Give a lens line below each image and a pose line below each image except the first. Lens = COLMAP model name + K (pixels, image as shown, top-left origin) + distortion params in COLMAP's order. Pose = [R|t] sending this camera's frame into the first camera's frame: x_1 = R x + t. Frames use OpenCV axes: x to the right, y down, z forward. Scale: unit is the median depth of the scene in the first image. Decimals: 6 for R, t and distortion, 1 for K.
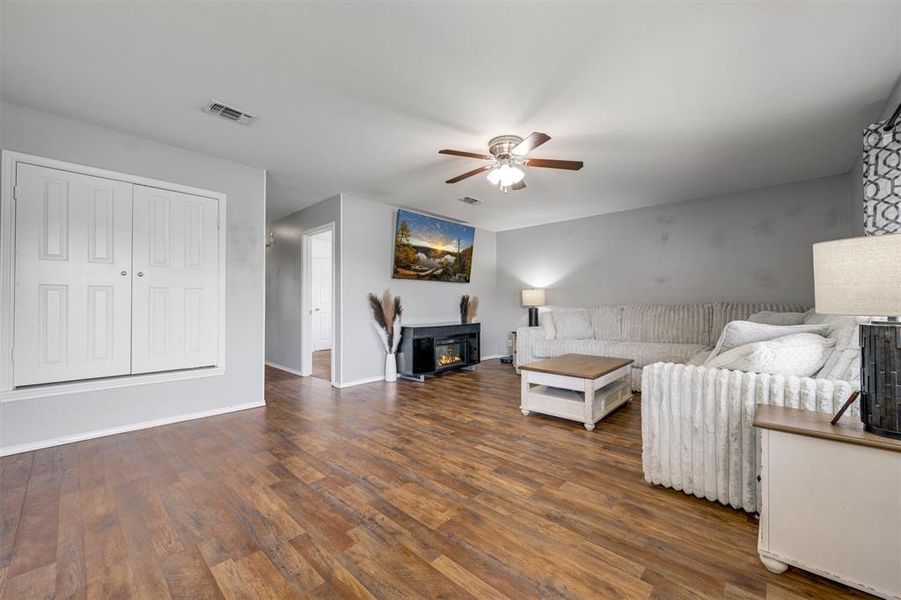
lens RADIAL K [[337.0, 0, 514.3], [0, 337.0, 301.1], [0, 0, 1]] dist [-0.000235, -0.000055]
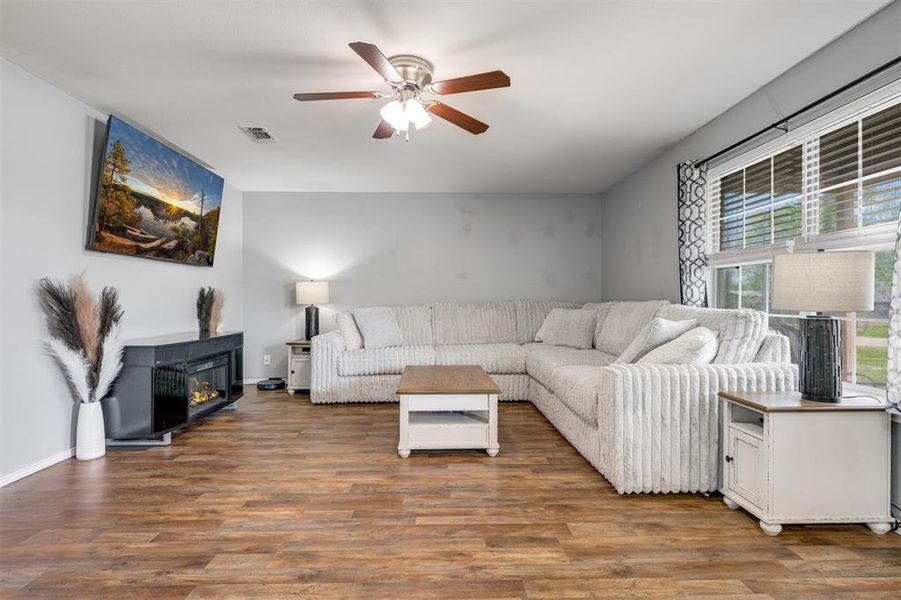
lens RADIAL K [[398.9, 0, 450.5], [0, 398.9, 300.0], [0, 0, 1]] dist [0.000973, -0.000253]
pose [[0.781197, 0.002996, 0.624278, -0.318202], [-0.006274, 0.999976, 0.003052, 0.000901], [-0.624253, -0.006301, 0.781196, 0.211574]]
